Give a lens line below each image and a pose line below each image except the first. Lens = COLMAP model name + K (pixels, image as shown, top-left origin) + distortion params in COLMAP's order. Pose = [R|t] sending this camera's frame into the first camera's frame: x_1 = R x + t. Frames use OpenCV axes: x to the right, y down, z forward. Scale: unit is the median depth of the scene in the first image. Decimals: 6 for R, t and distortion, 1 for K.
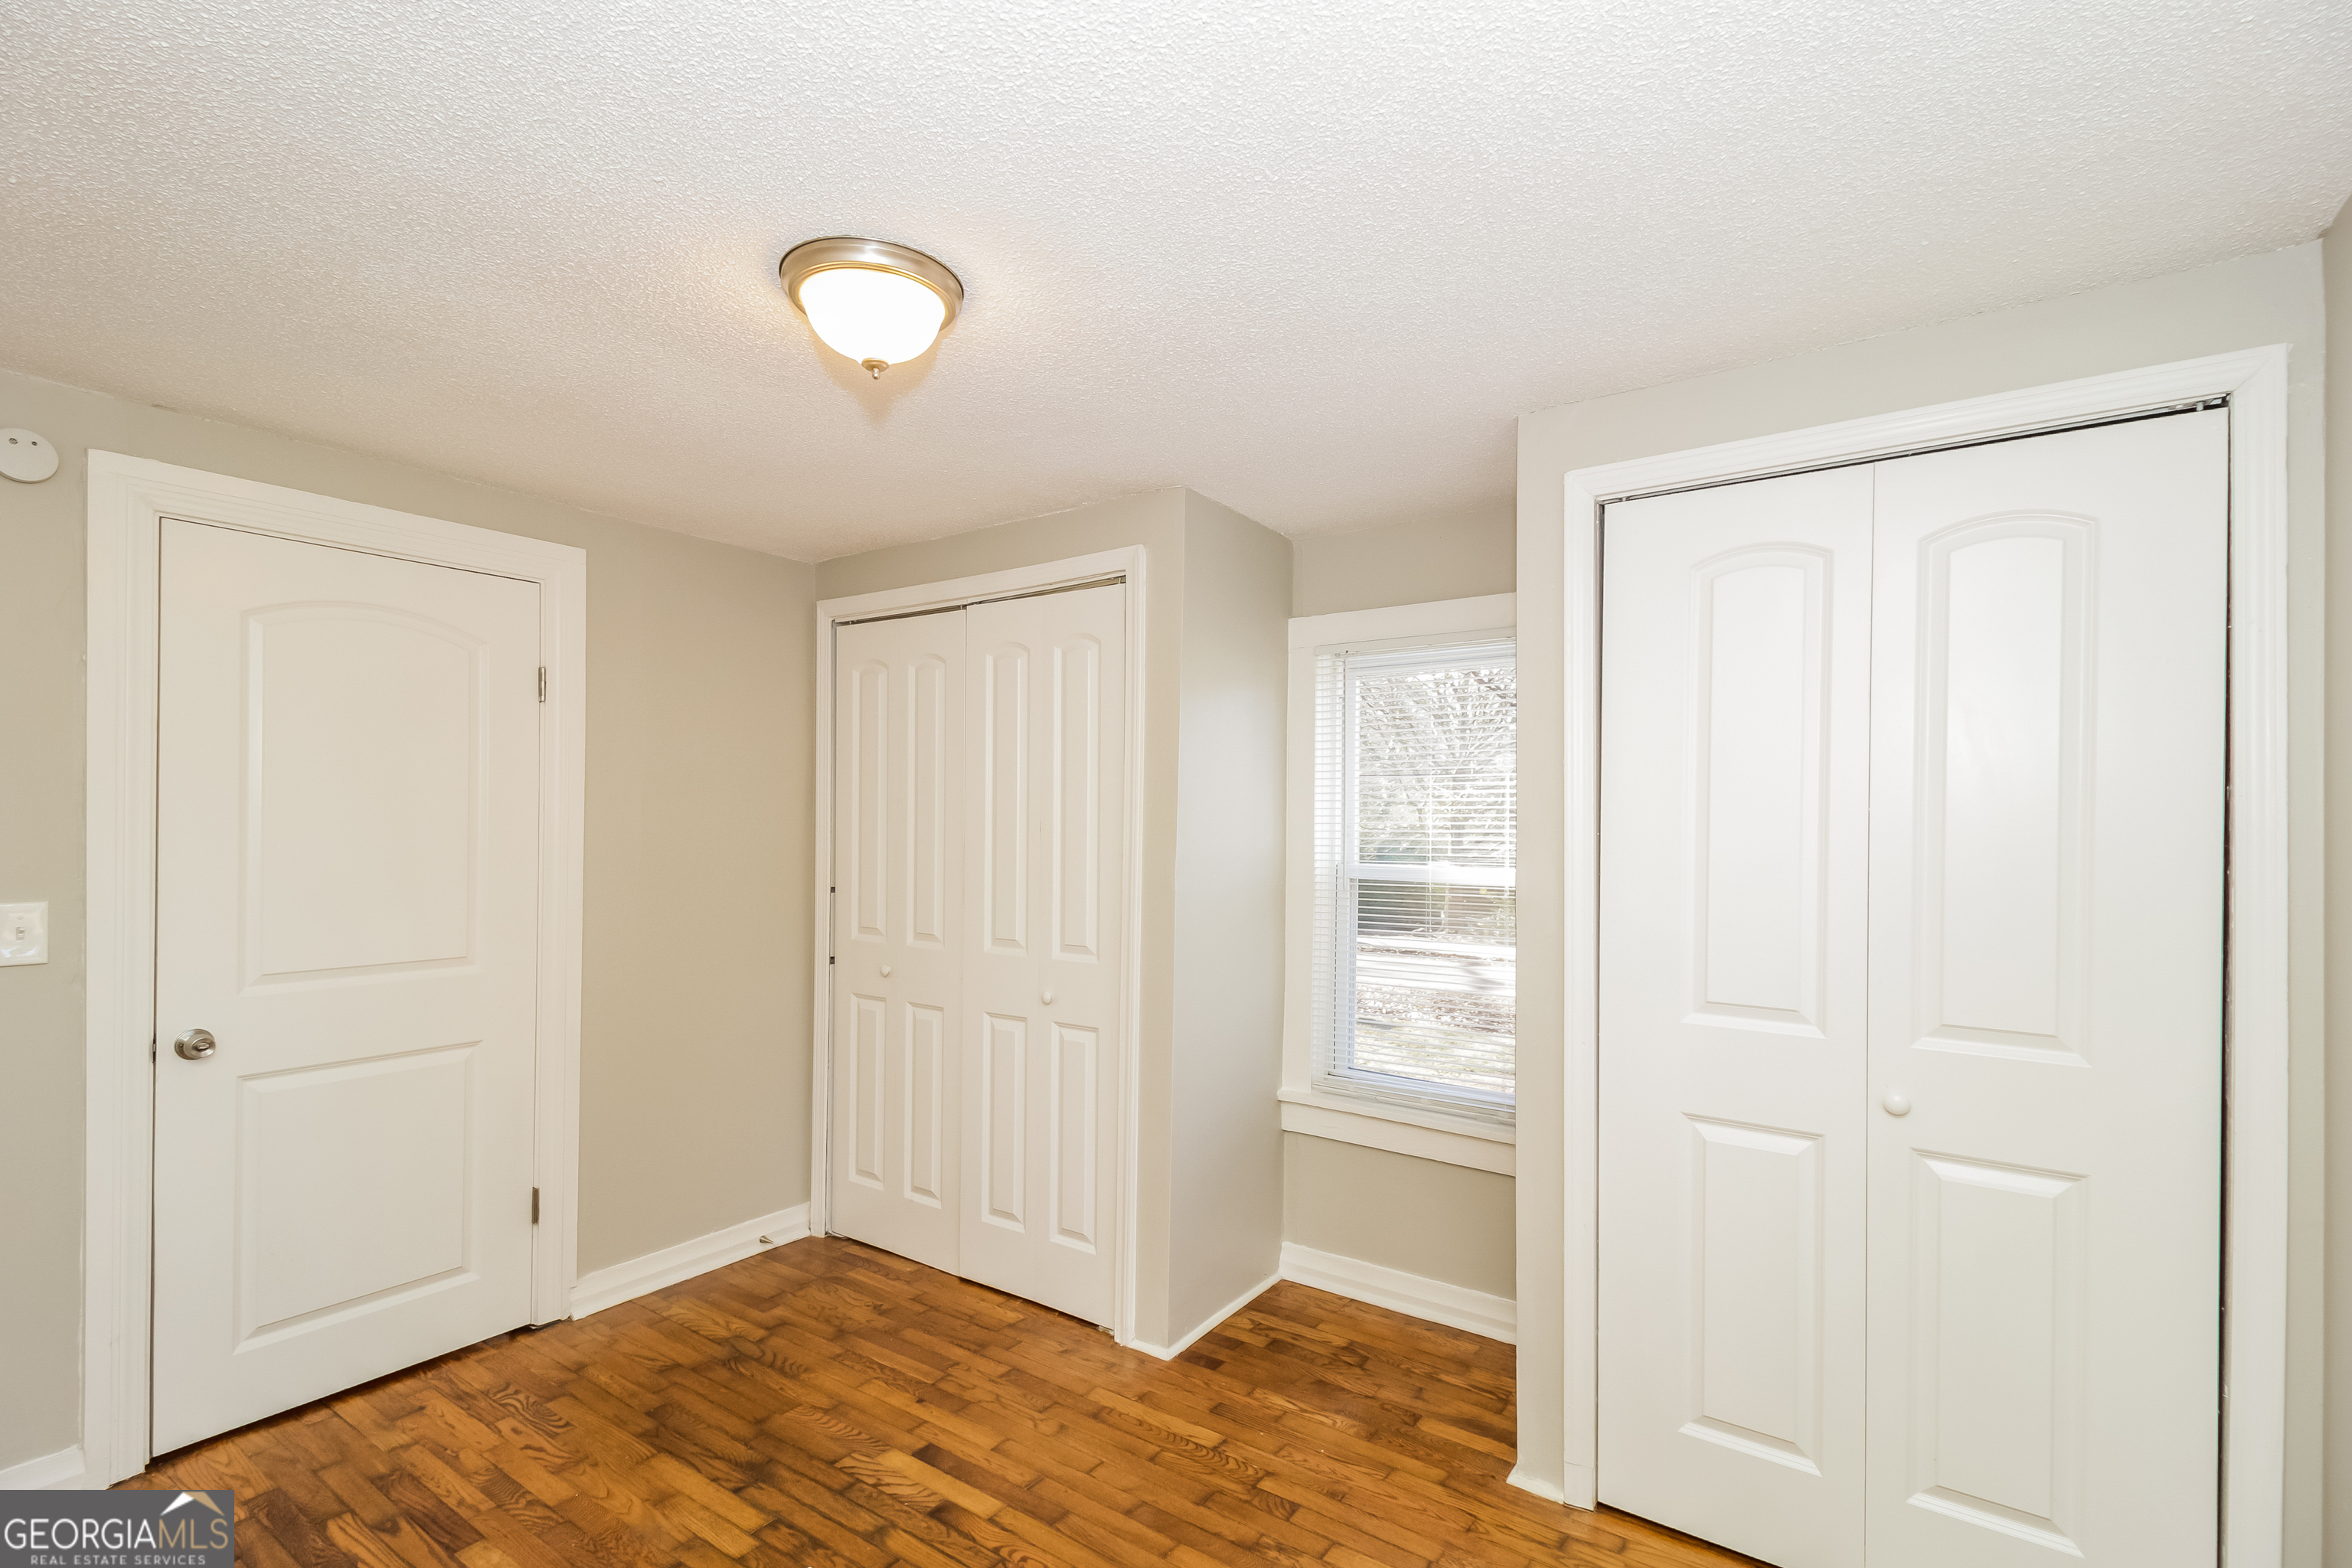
lens RADIAL K [[1136.1, 0, 1176.0], [0, 1136.1, 784.0], [0, 0, 1]] dist [-0.001530, -0.000561]
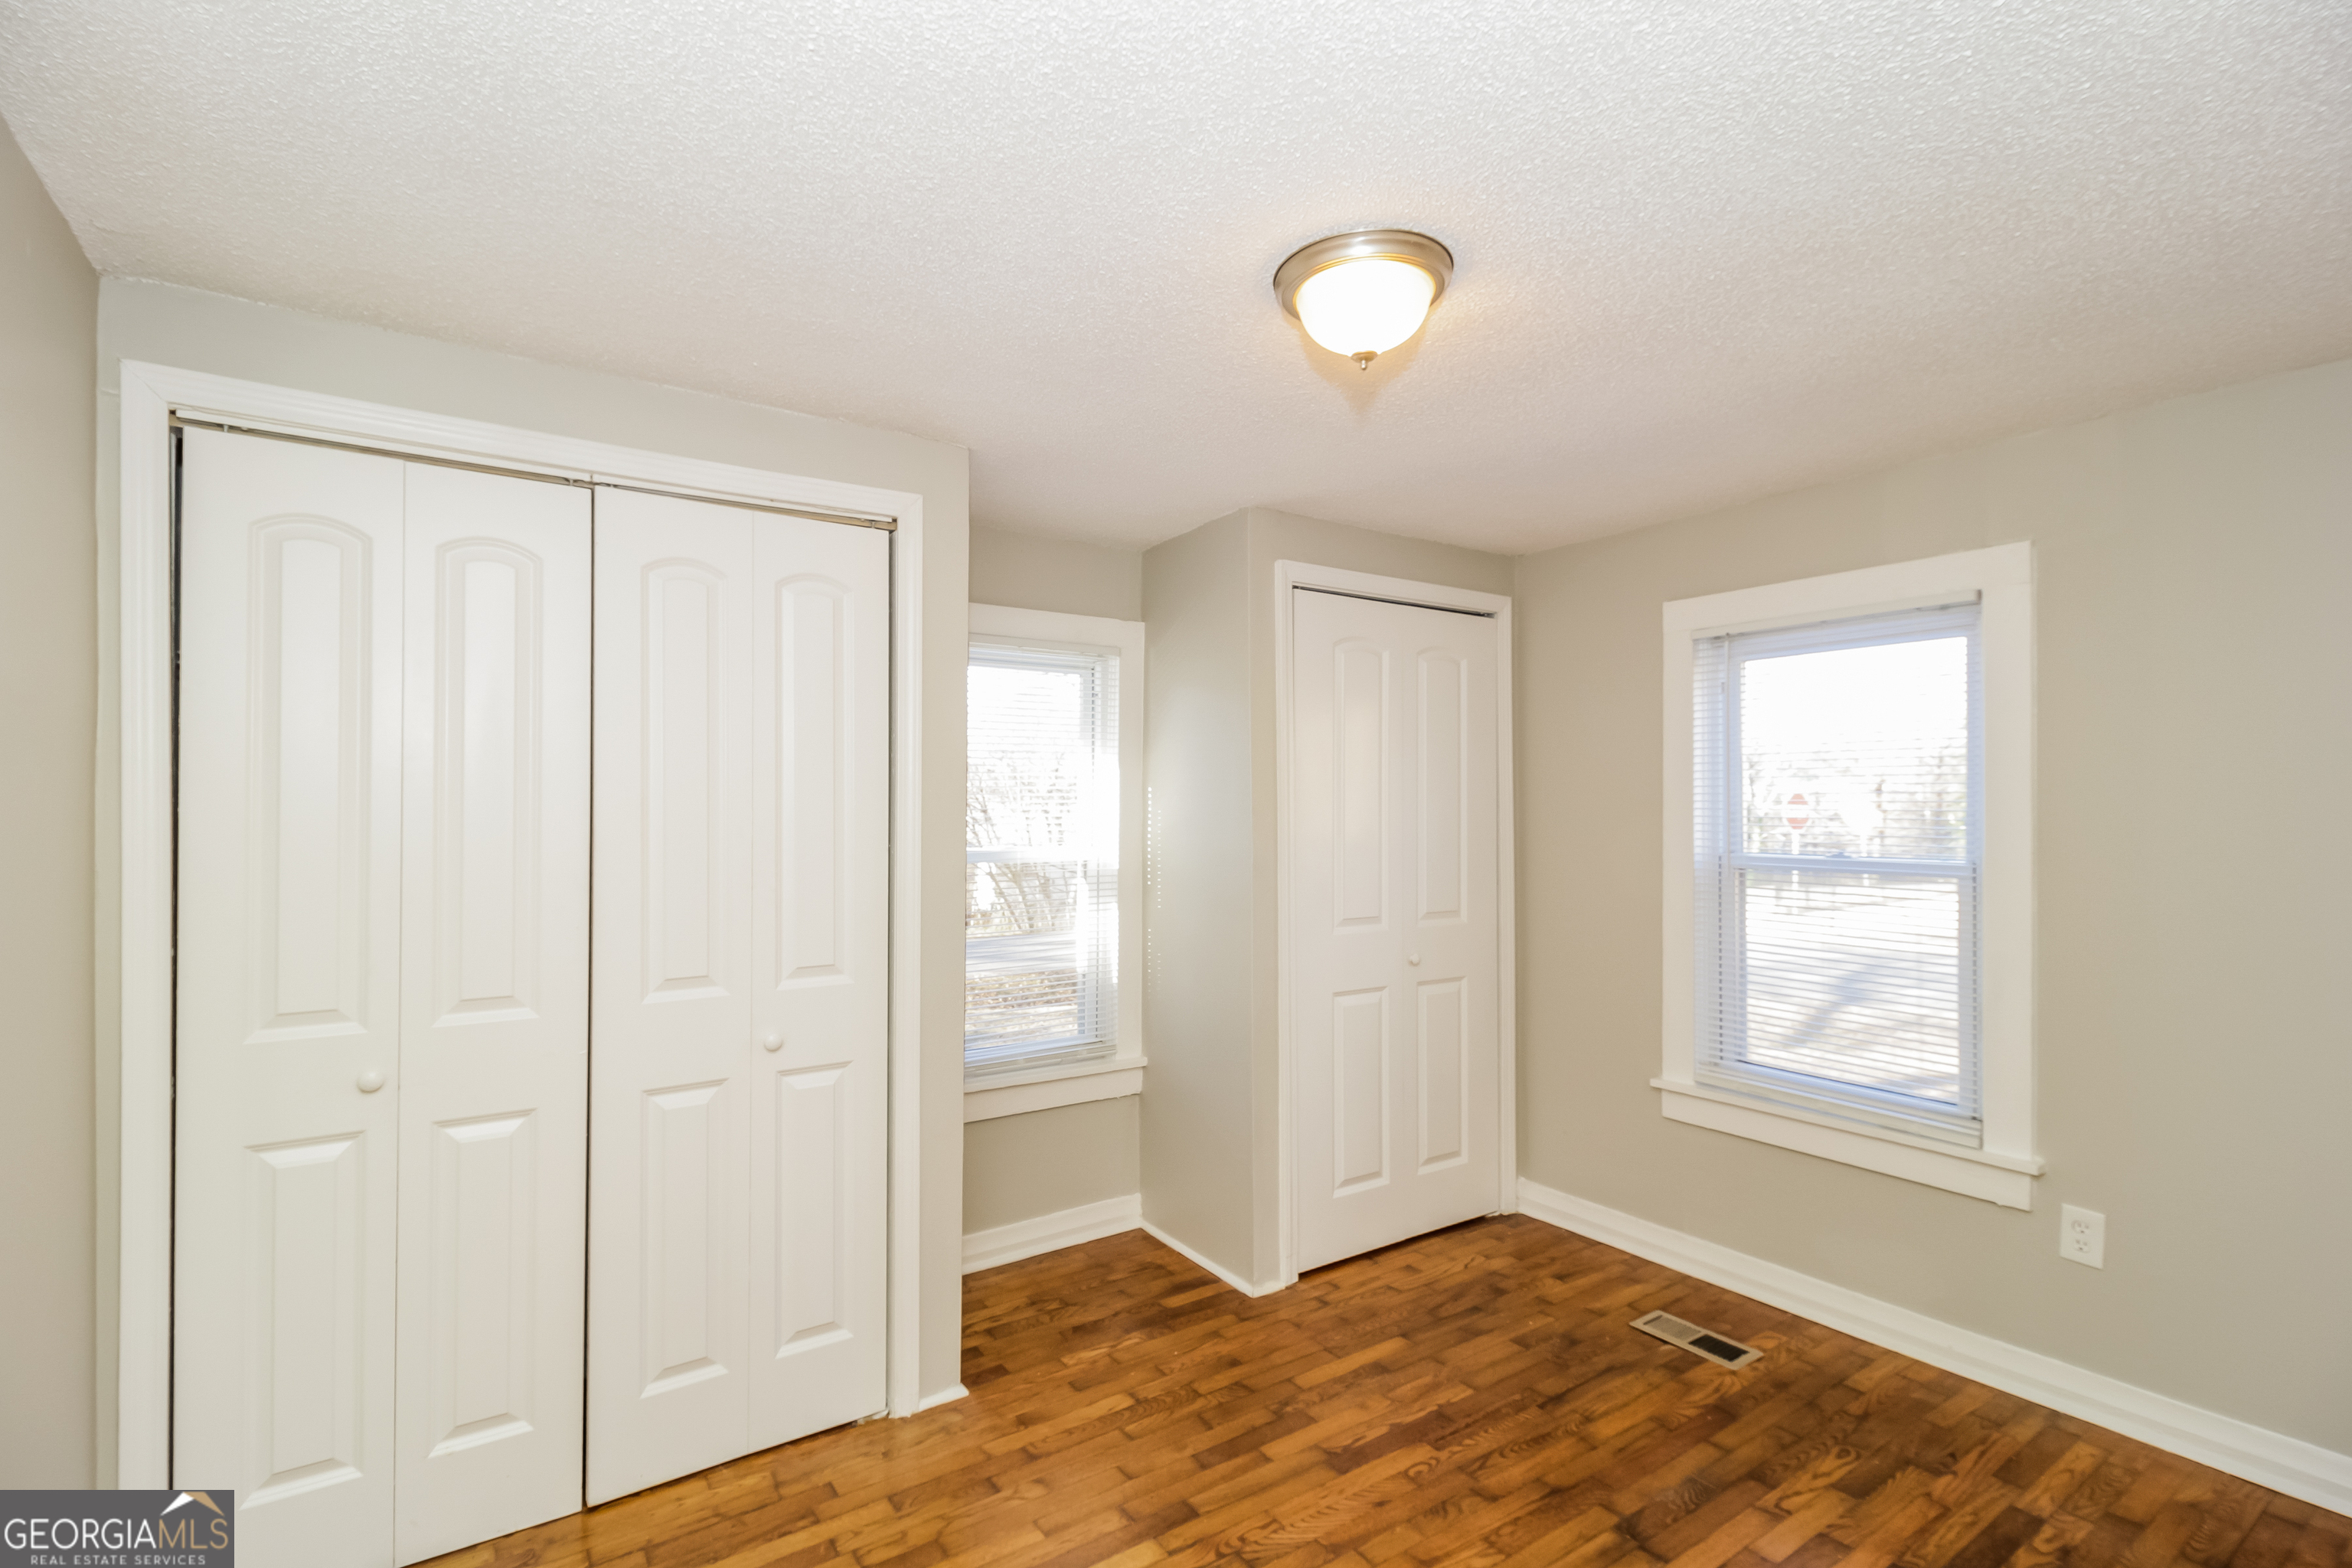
lens RADIAL K [[1076.0, 0, 1163.8], [0, 1076.0, 810.5], [0, 0, 1]] dist [0.000892, -0.000878]
pose [[0.334688, -0.015051, 0.942209, -0.868407], [-0.018747, 0.999568, 0.022627, -0.004430], [-0.942143, -0.025236, 0.334261, 0.609320]]
